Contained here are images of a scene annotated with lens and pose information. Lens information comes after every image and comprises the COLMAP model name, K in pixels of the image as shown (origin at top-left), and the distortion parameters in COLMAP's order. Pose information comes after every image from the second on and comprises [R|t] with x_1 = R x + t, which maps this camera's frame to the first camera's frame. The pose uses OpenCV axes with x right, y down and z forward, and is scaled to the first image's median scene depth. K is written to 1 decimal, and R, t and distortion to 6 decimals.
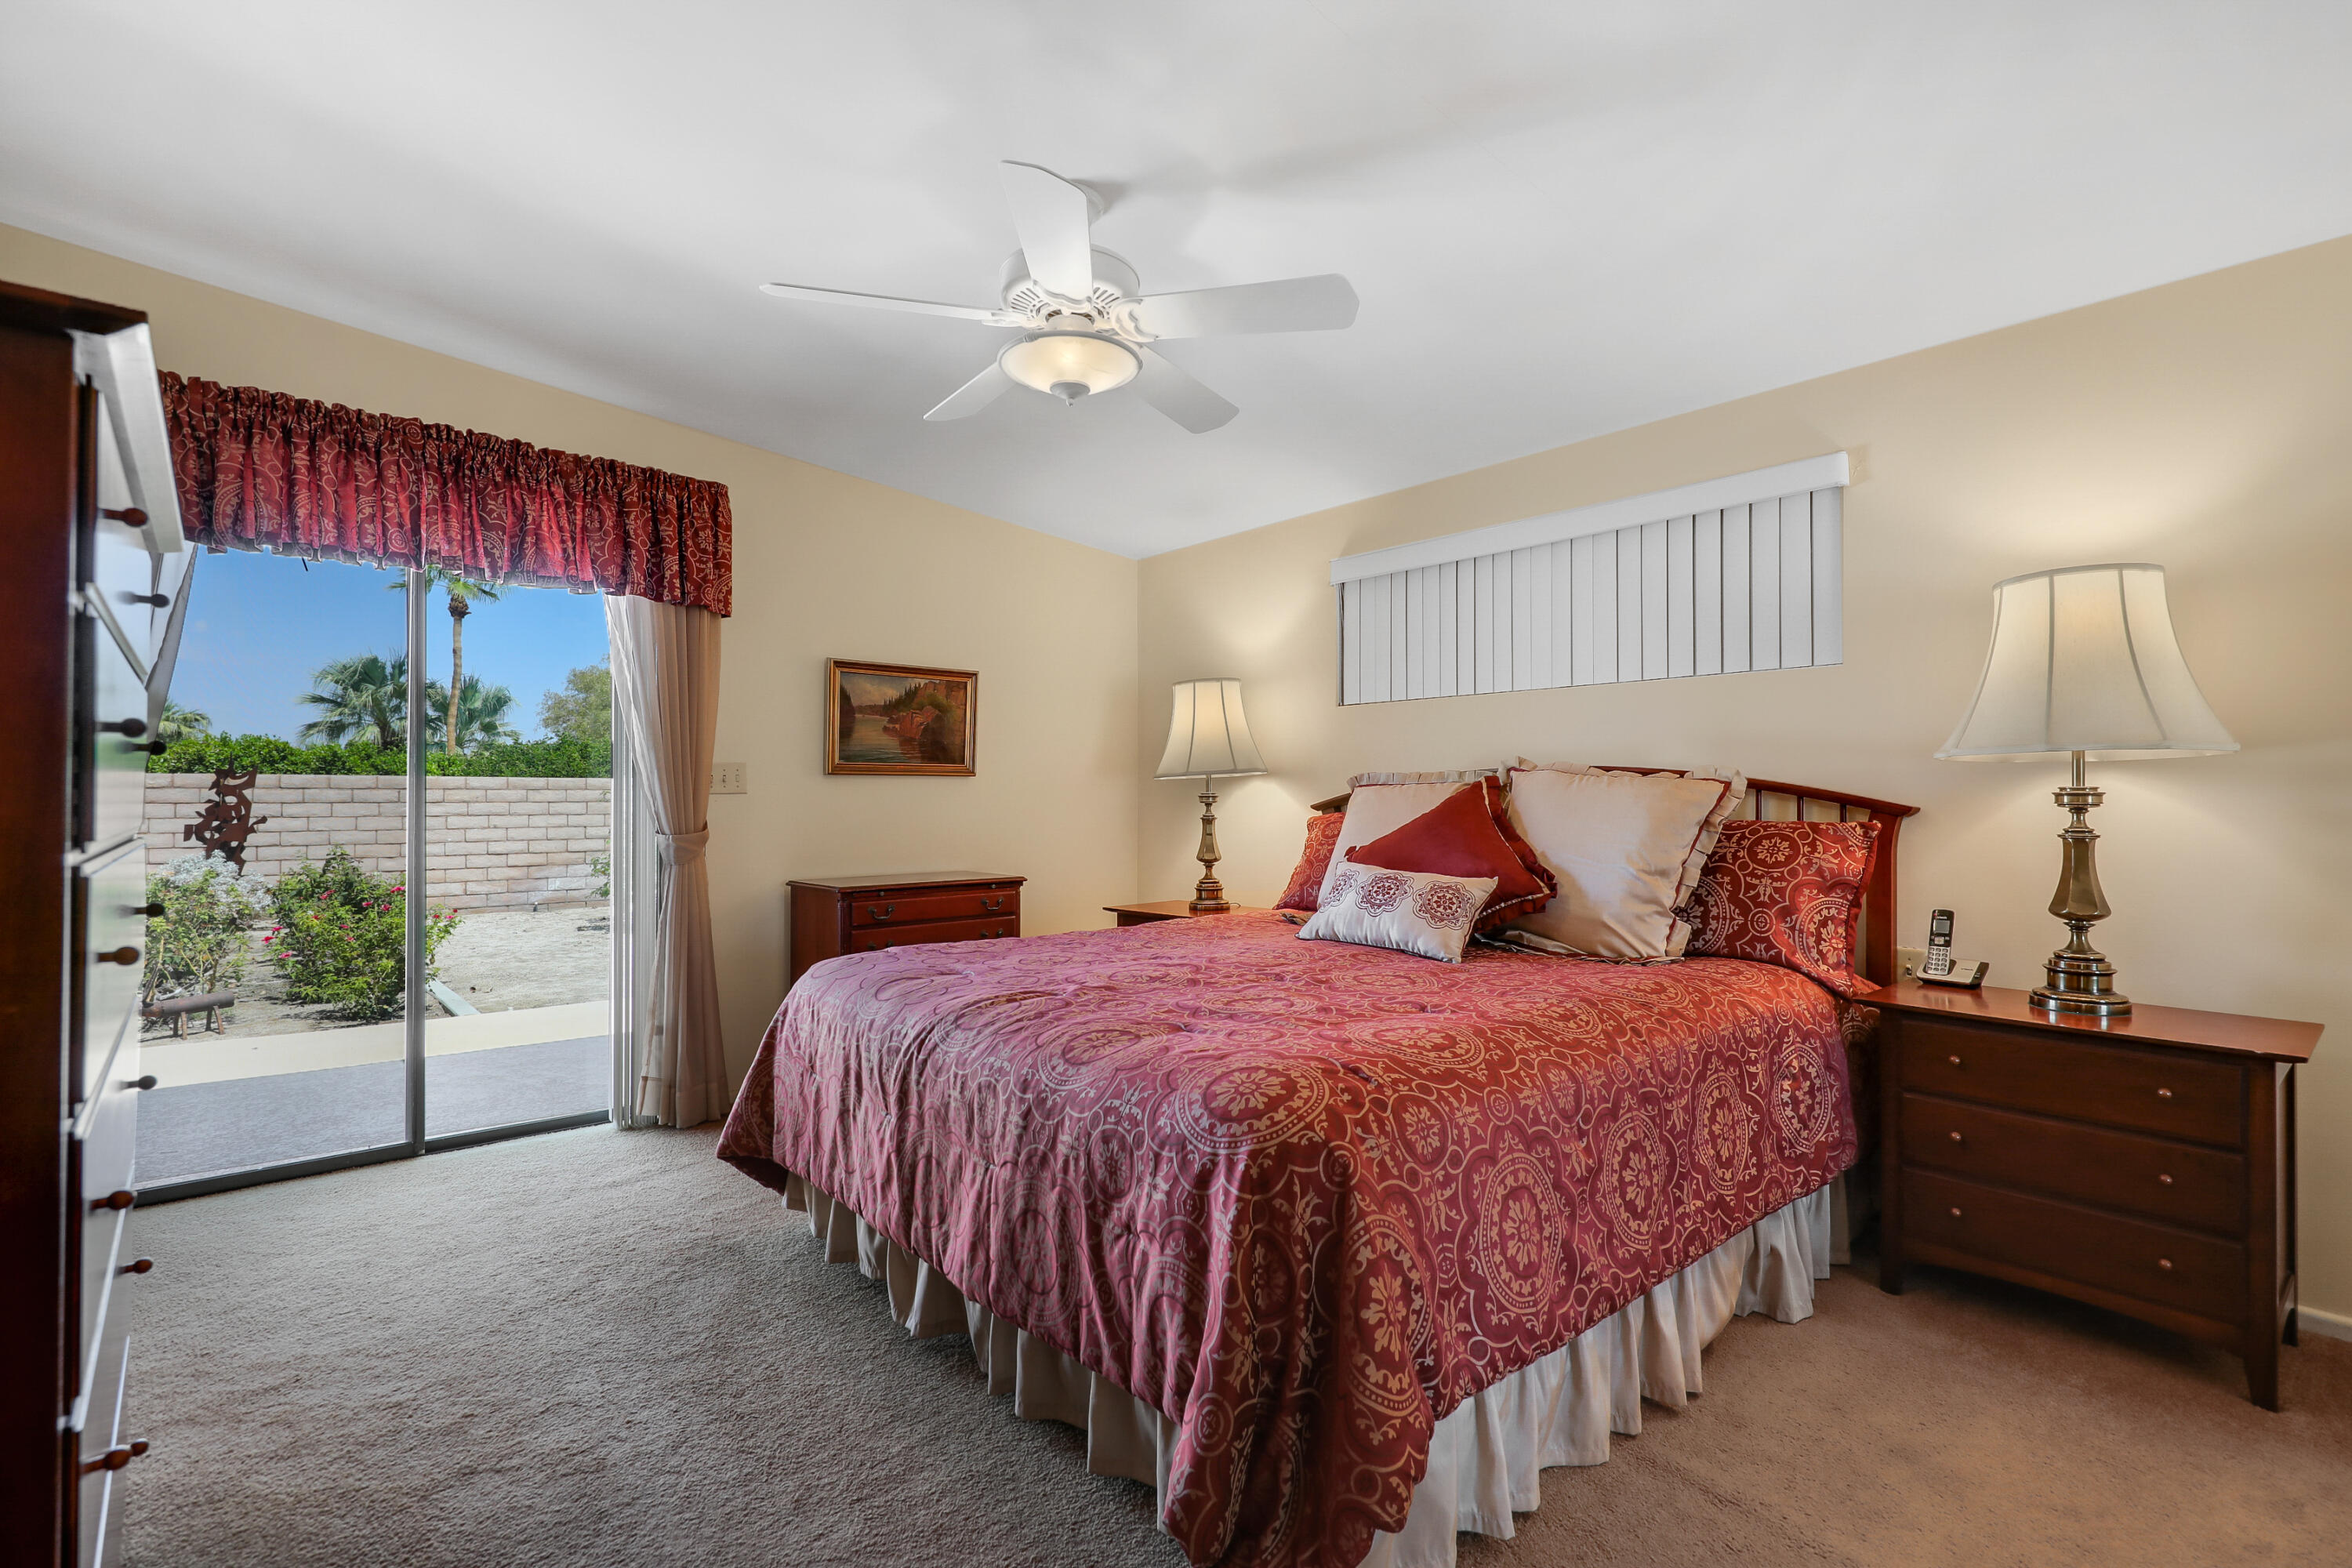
lens RADIAL K [[1072.9, 0, 1176.0], [0, 1072.9, 784.0], [0, 0, 1]] dist [0.002188, 0.000255]
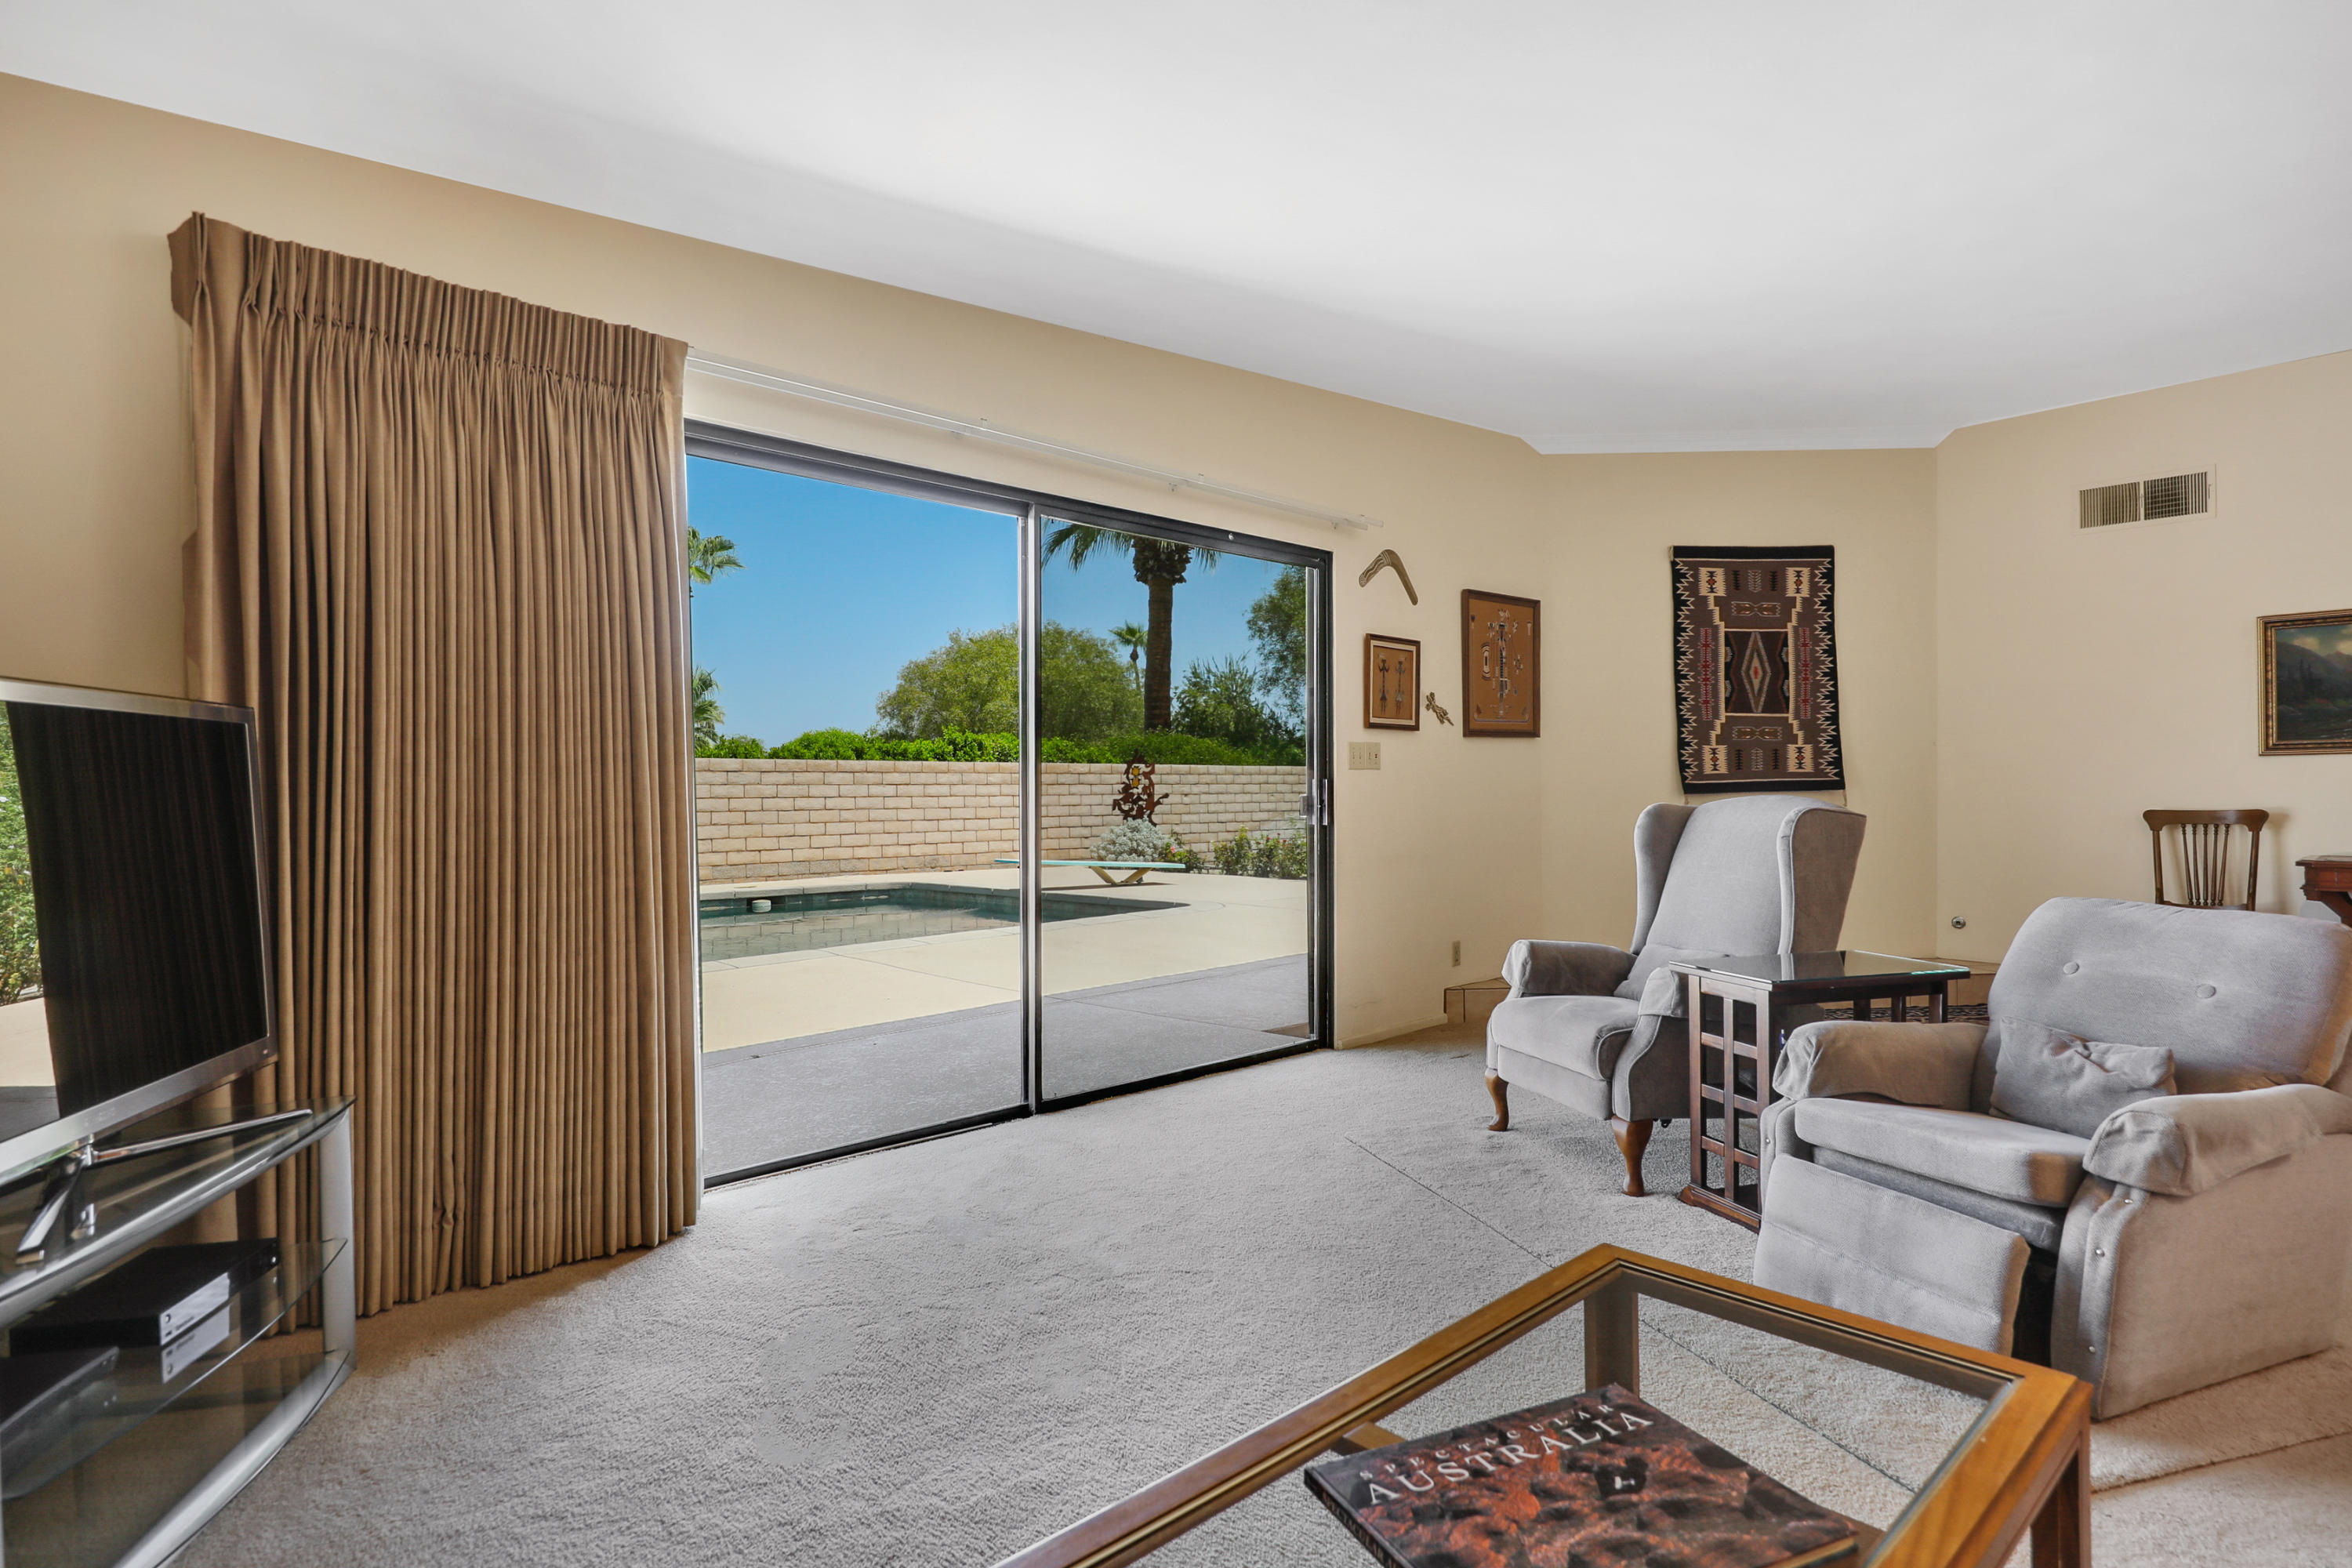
lens RADIAL K [[1290.7, 0, 1176.0], [0, 1290.7, 784.0], [0, 0, 1]] dist [0.004315, 0.000145]
pose [[0.997632, -0.001812, 0.068749, -0.856669], [0.000866, 0.999904, 0.013799, -0.006149], [-0.068767, -0.013707, 0.997539, -0.671653]]
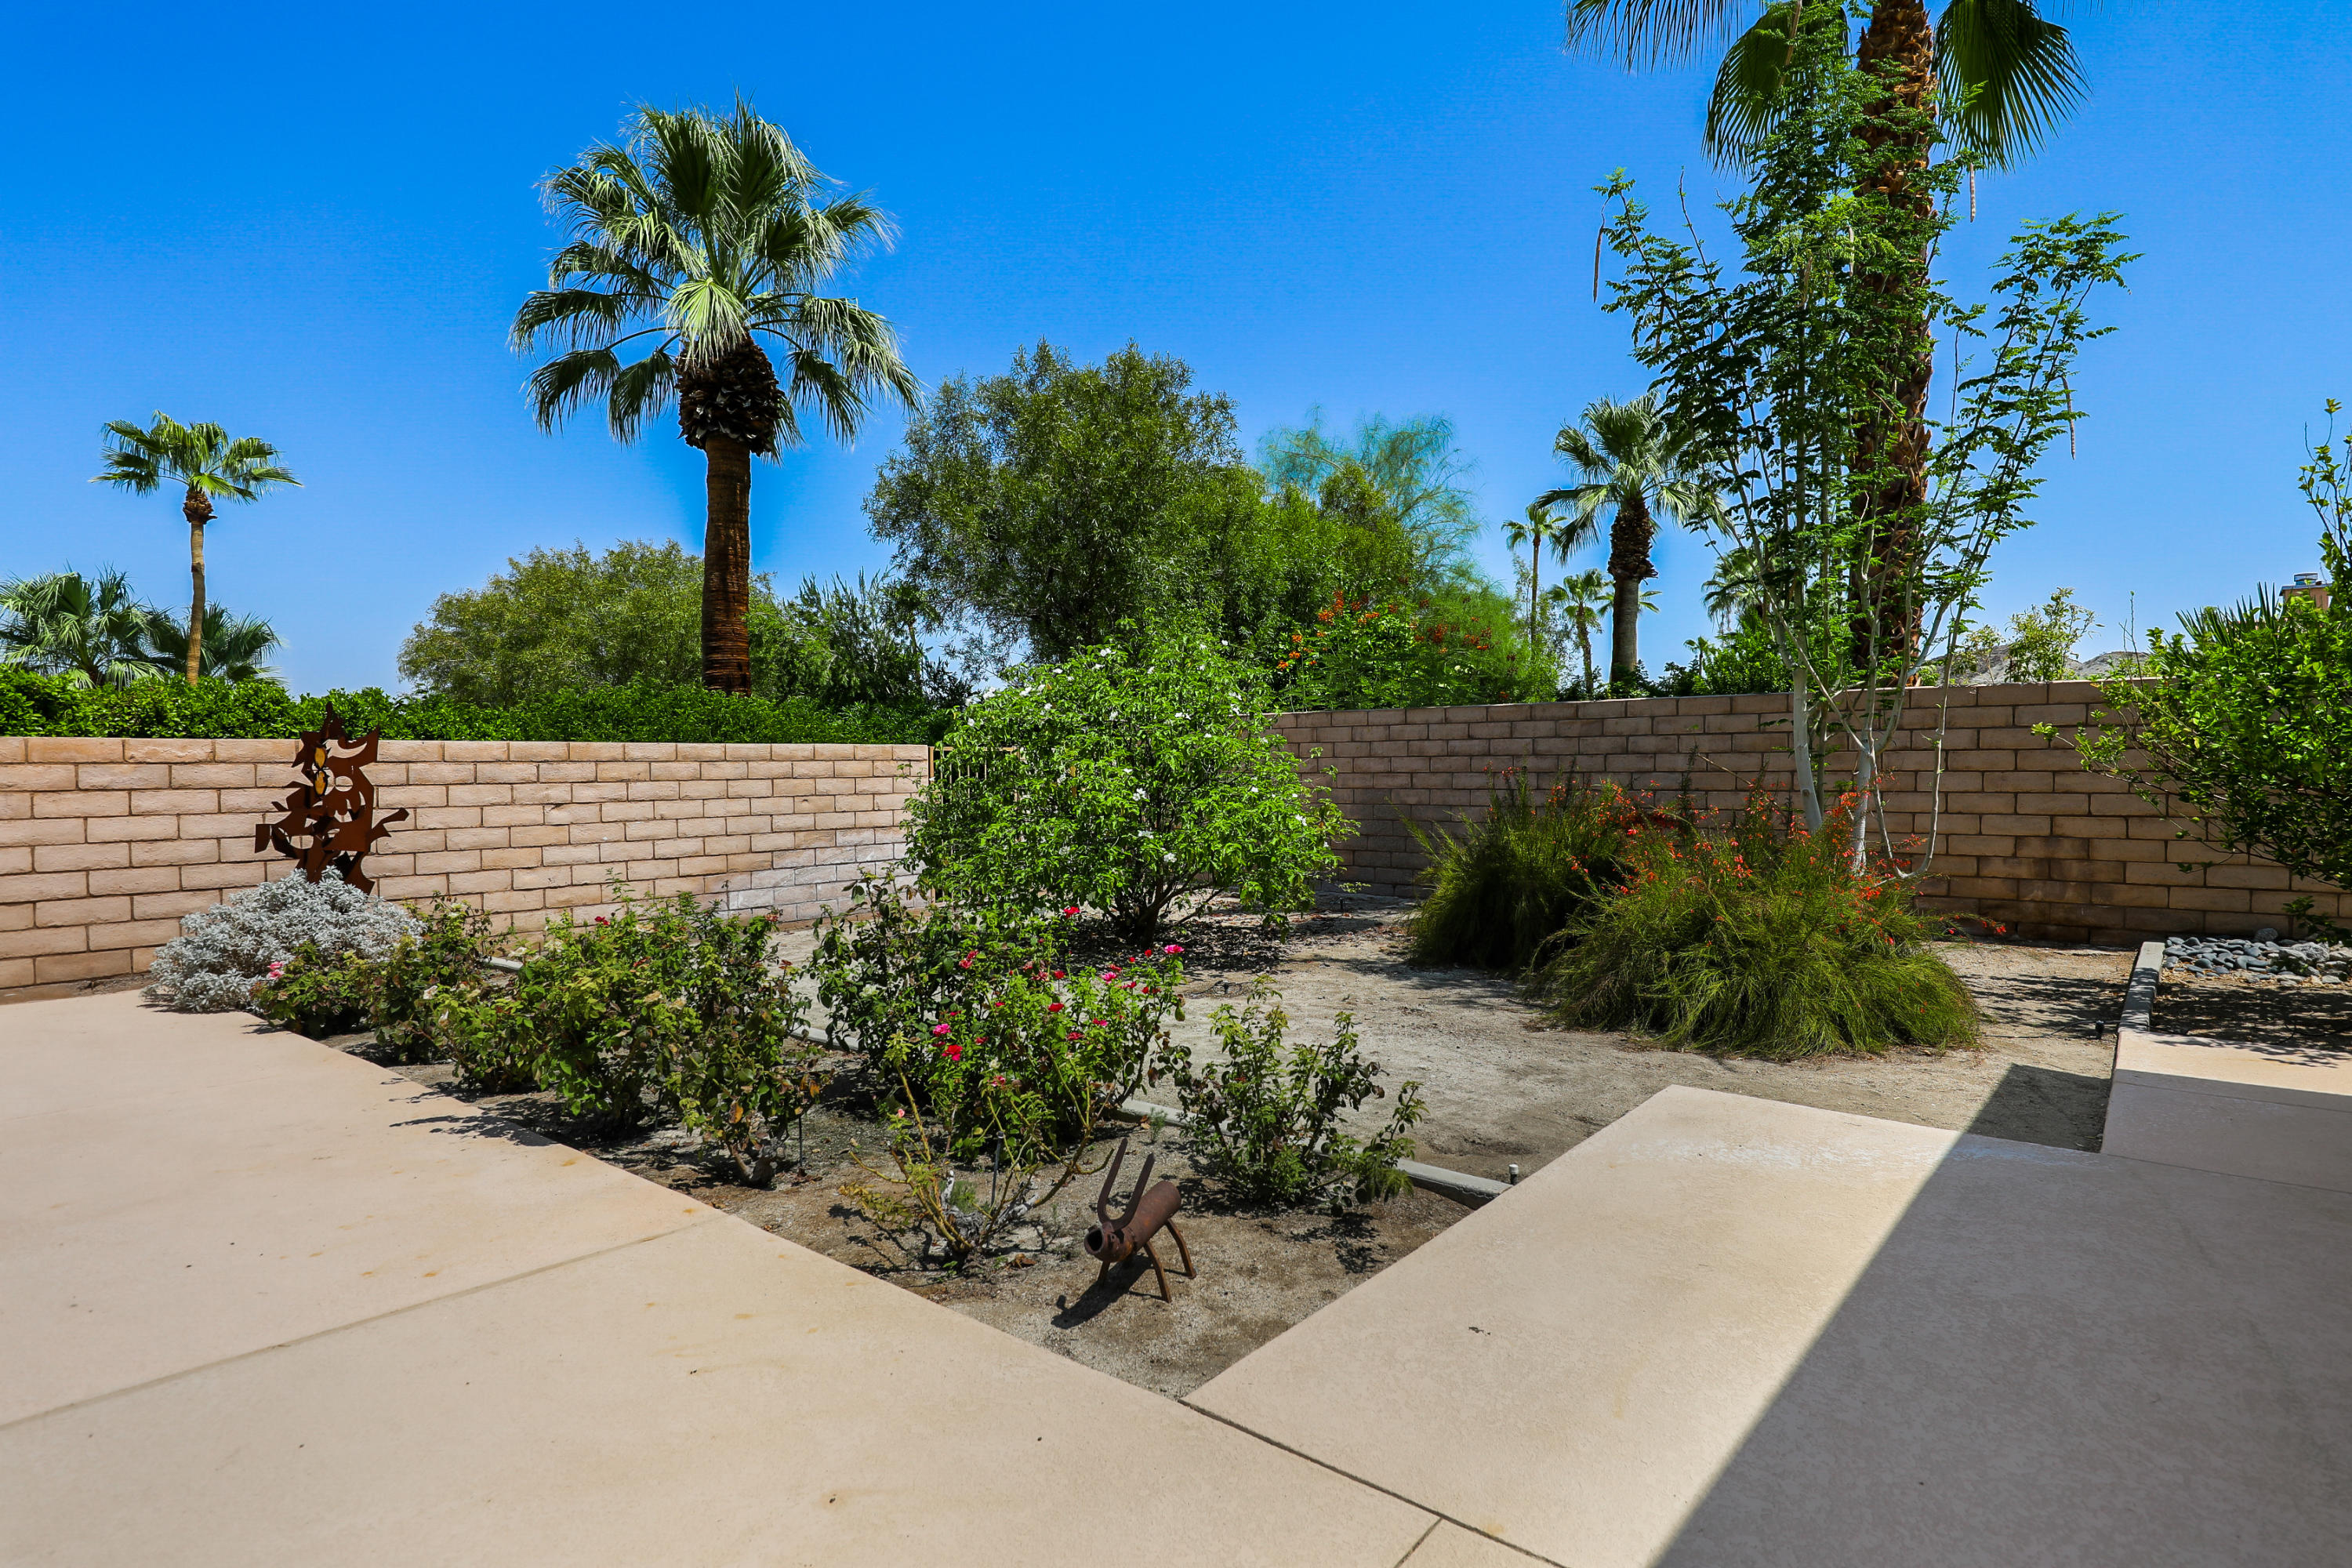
lens RADIAL K [[1212.4, 0, 1182.1], [0, 1212.4, 791.4], [0, 0, 1]] dist [0.013577, -0.001346]
pose [[0.986647, -0.010490, 0.162534, -0.469348], [0.004535, 0.999306, 0.036966, -0.003006], [-0.162809, -0.035735, 0.986010, 0.220149]]
